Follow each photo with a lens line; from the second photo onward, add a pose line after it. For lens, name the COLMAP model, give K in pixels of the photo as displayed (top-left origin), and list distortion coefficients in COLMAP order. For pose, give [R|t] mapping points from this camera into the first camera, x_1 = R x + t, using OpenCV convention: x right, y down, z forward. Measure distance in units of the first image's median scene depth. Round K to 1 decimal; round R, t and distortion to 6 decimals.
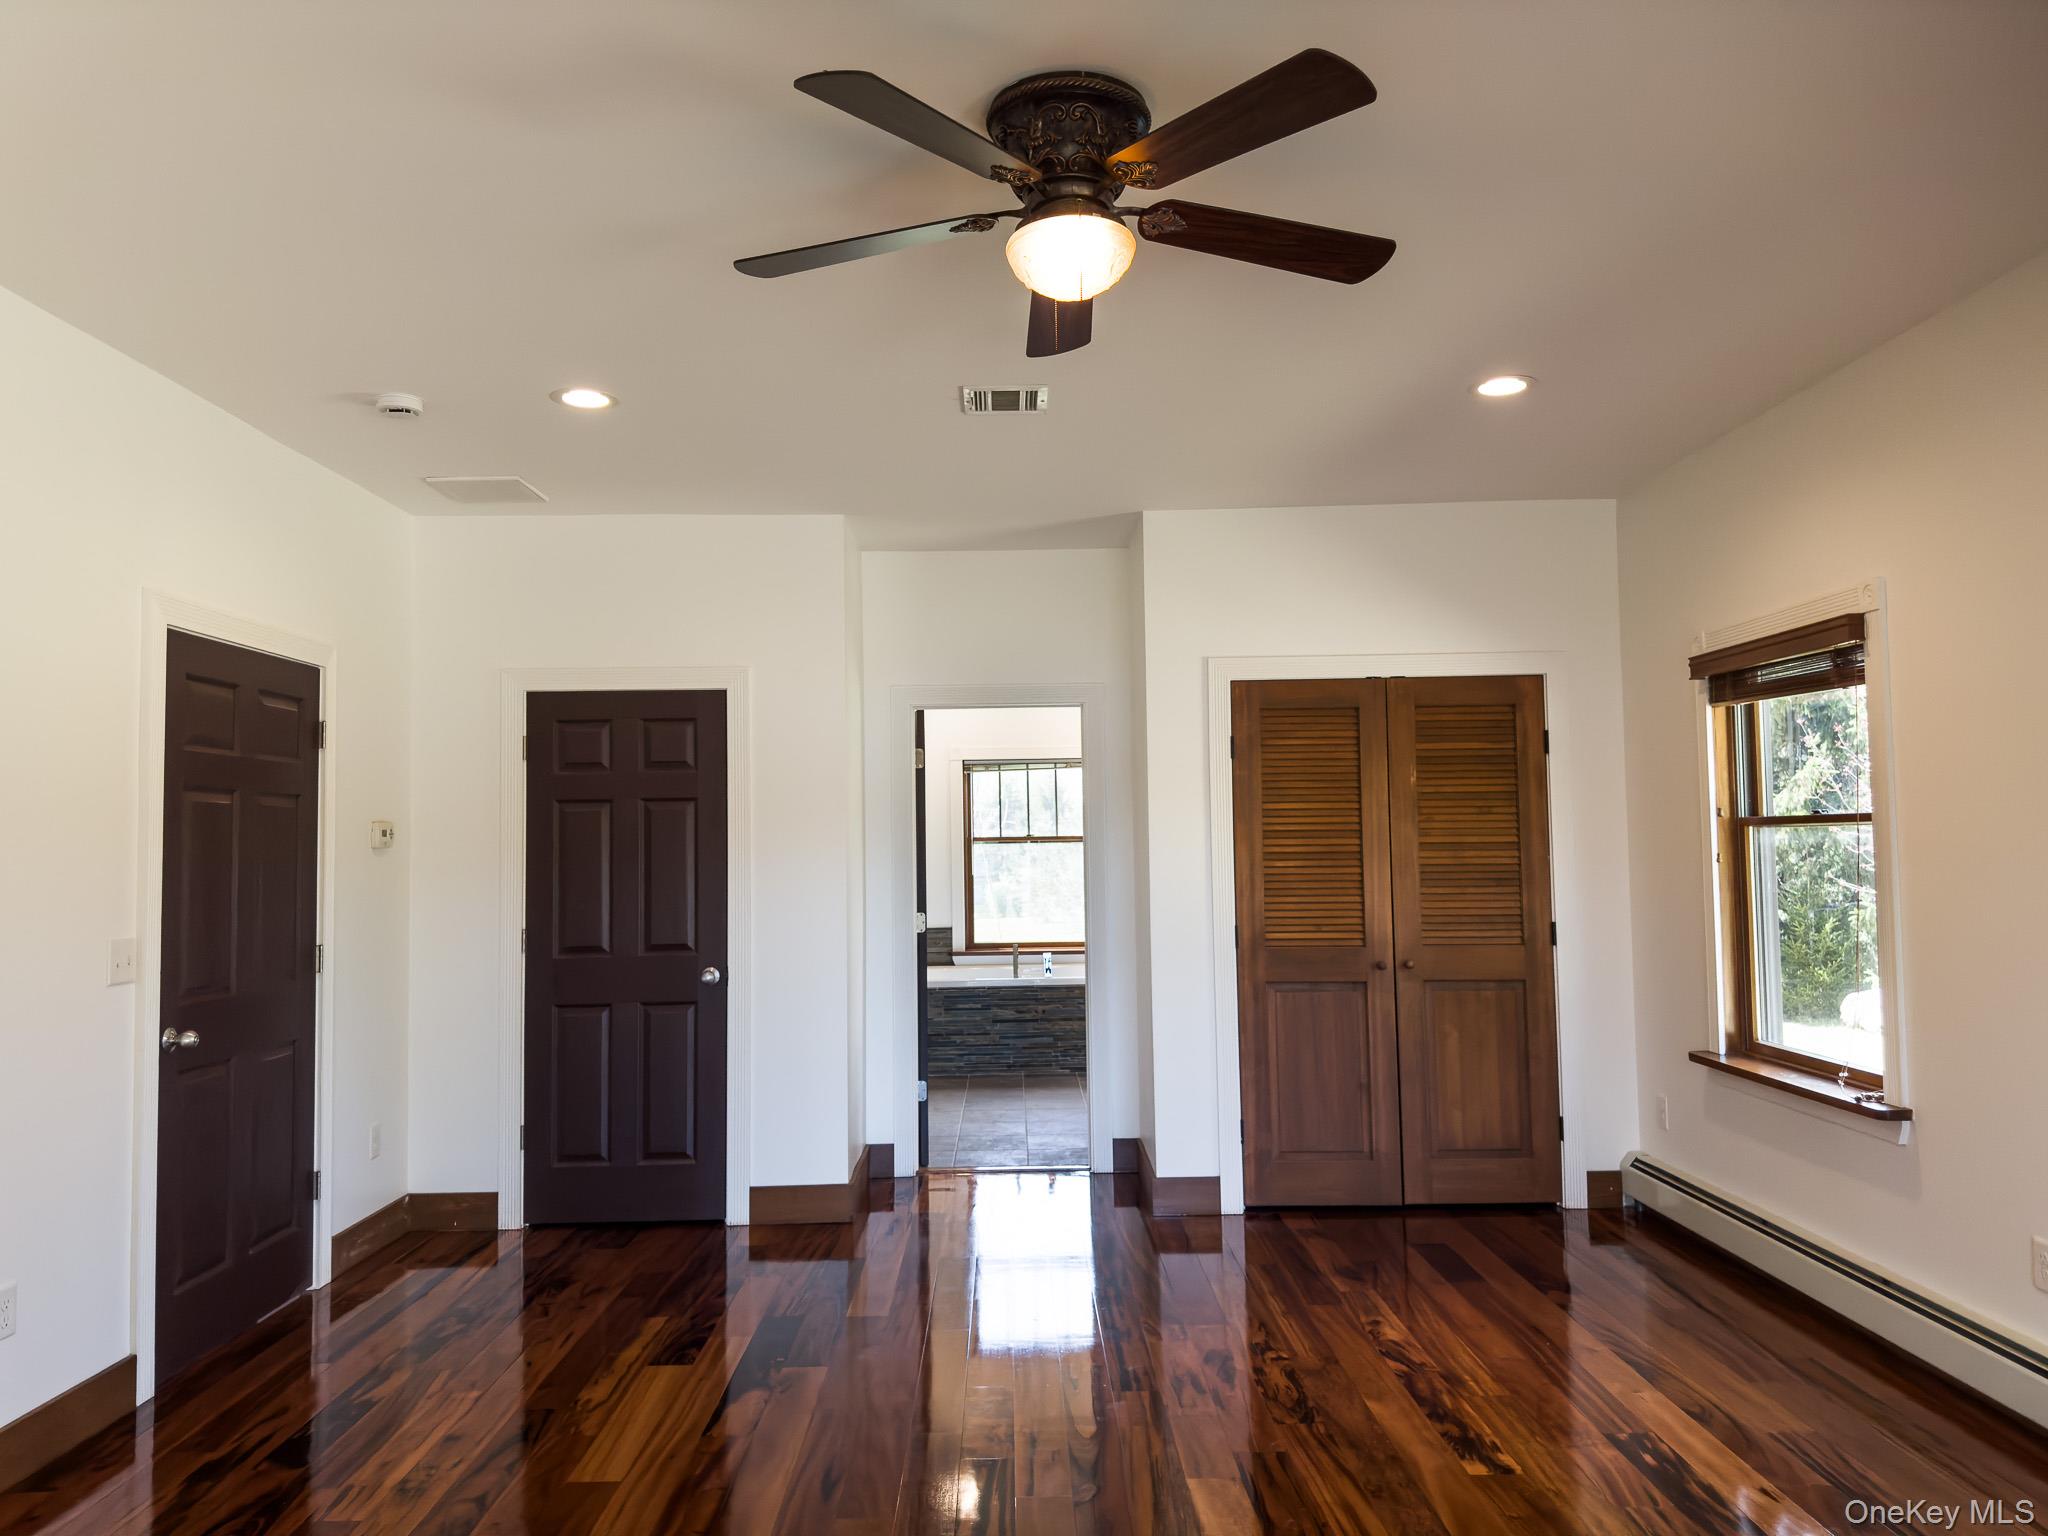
lens RADIAL K [[1435.5, 0, 1025.4], [0, 1435.5, 772.1], [0, 0, 1]] dist [0.074743, -0.095081]
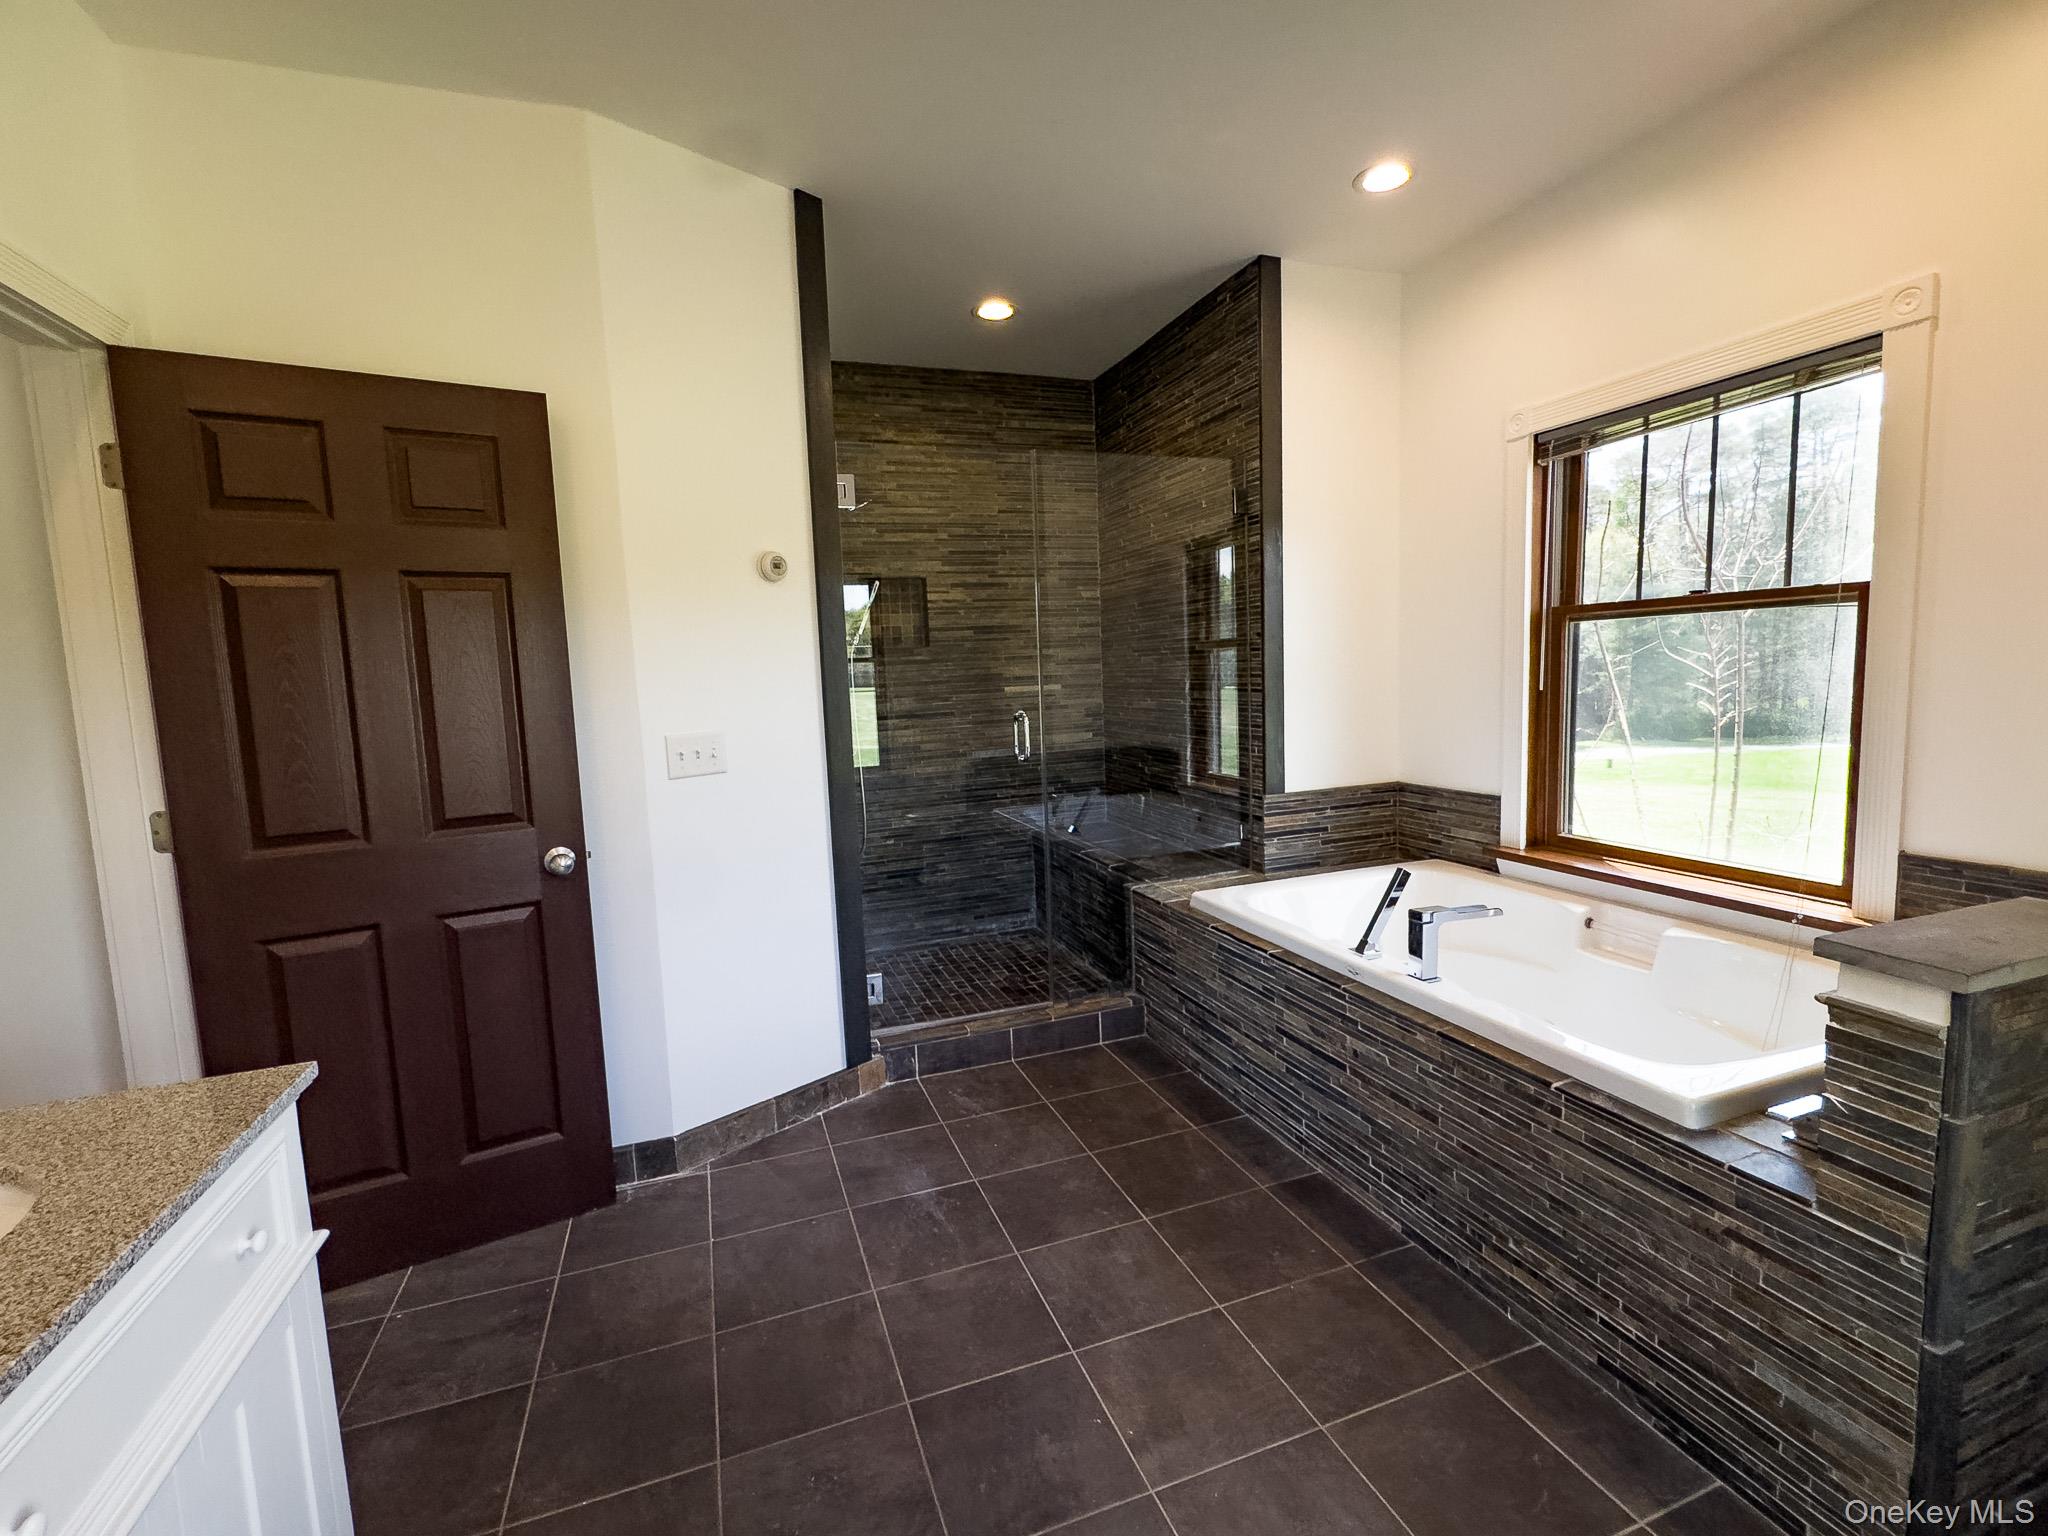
lens RADIAL K [[920.2, 0, 1027.8], [0, 920.2, 783.4], [0, 0, 1]] dist [0.001994, 0.000098]
pose [[0.322311, 0.127491, -0.938009, 0.187438], [0.083071, 0.983257, 0.162185, 0.040338], [0.942982, -0.130195, 0.306324, 0.754058]]
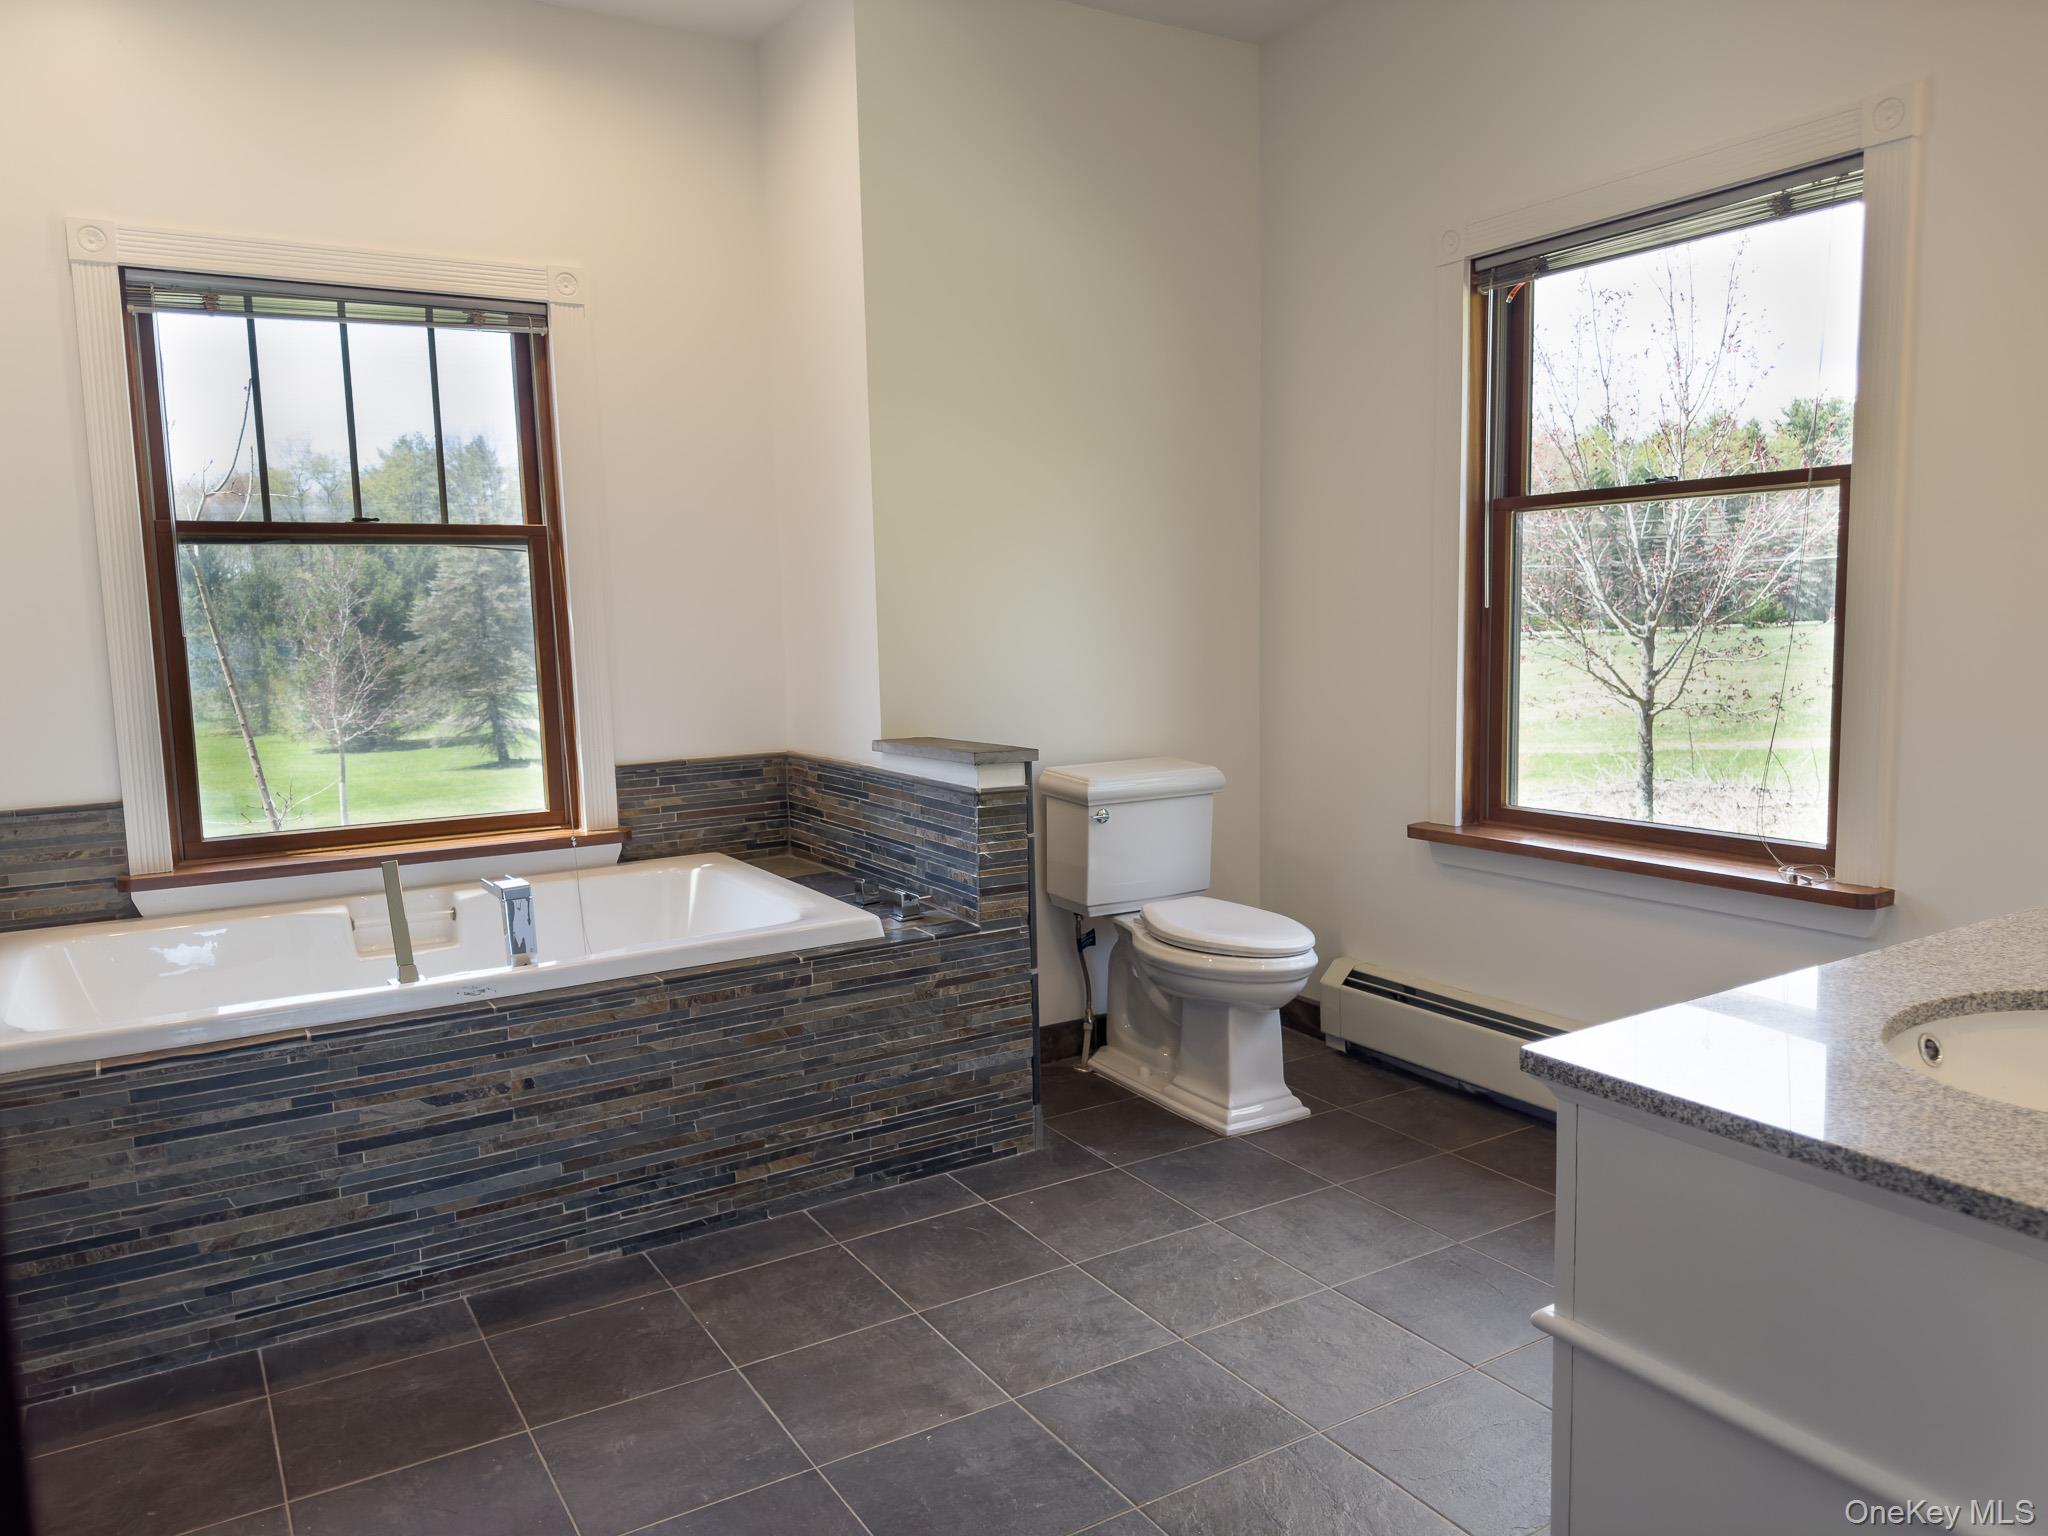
lens RADIAL K [[1435.5, 0, 1031.4], [0, 1435.5, 804.5], [0, 0, 1]] dist [0.074743, -0.095081]
pose [[0.859839, -0.065000, 0.506411, -0.041148], [-0.024561, 0.985449, 0.168189, 0.049816], [-0.509974, -0.157054, 0.845731, 0.623537]]
